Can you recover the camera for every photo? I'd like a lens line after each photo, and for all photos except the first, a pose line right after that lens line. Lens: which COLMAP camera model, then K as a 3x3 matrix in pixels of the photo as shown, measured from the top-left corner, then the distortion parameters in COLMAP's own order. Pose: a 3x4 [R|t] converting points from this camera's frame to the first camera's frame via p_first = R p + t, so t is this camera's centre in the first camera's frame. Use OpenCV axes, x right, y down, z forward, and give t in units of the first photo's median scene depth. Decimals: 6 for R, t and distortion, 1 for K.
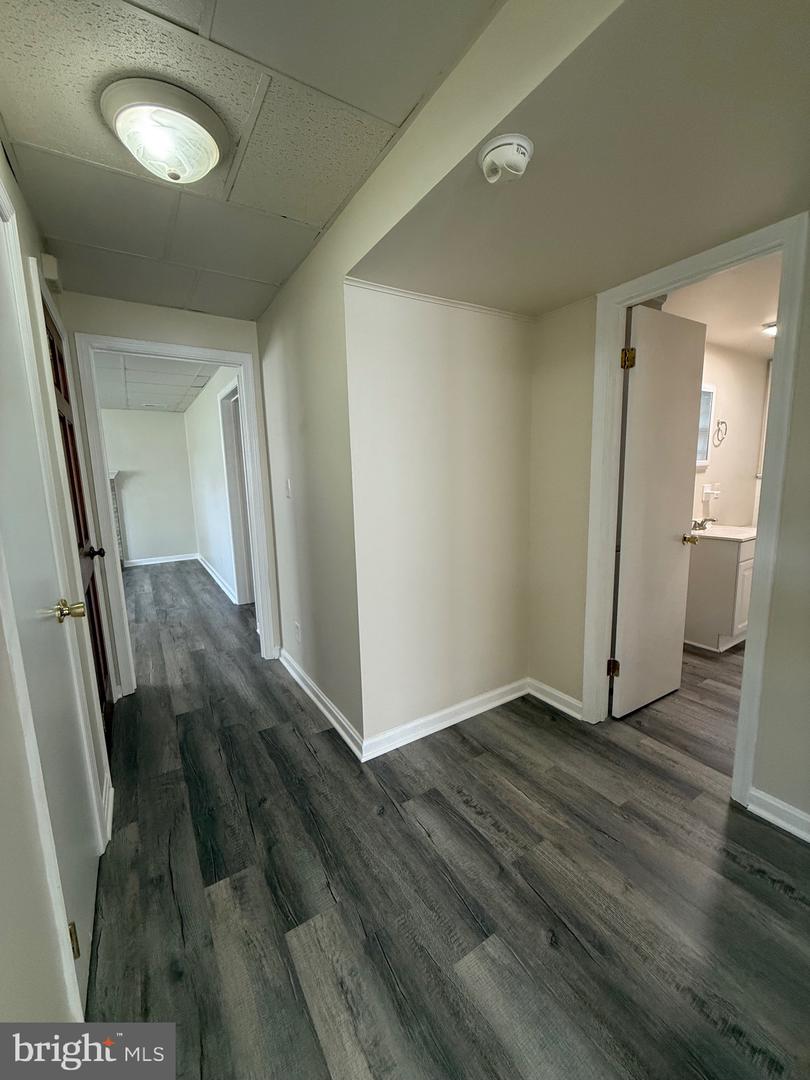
lens RADIAL K [[434.4, 0, 406.3], [0, 434.4, 543.5], [0, 0, 1]] dist [0.002801, -0.000189]
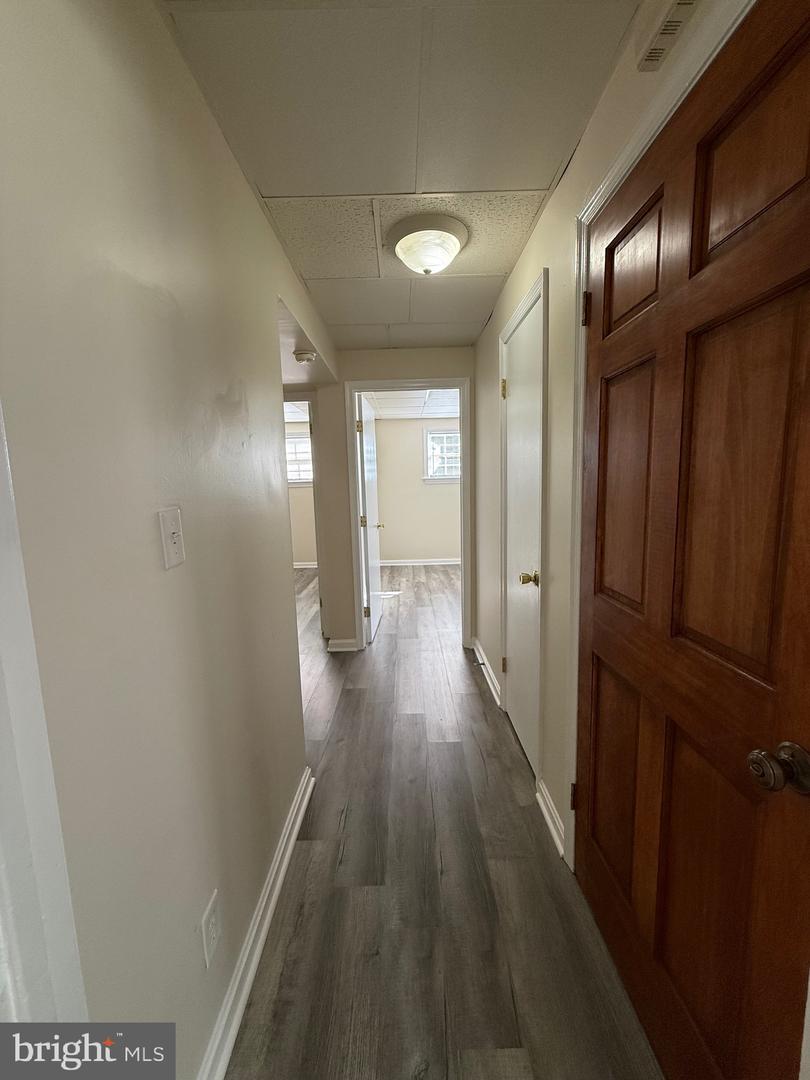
lens RADIAL K [[432.2, 0, 405.0], [0, 432.2, 541.4], [0, 0, 1]] dist [-0.000636, 0.000000]
pose [[-0.846415, -0.013282, 0.532359, -0.709127], [0.140464, 0.958717, 0.247247, -0.209361], [-0.513665, 0.284050, -0.809607, 1.376104]]
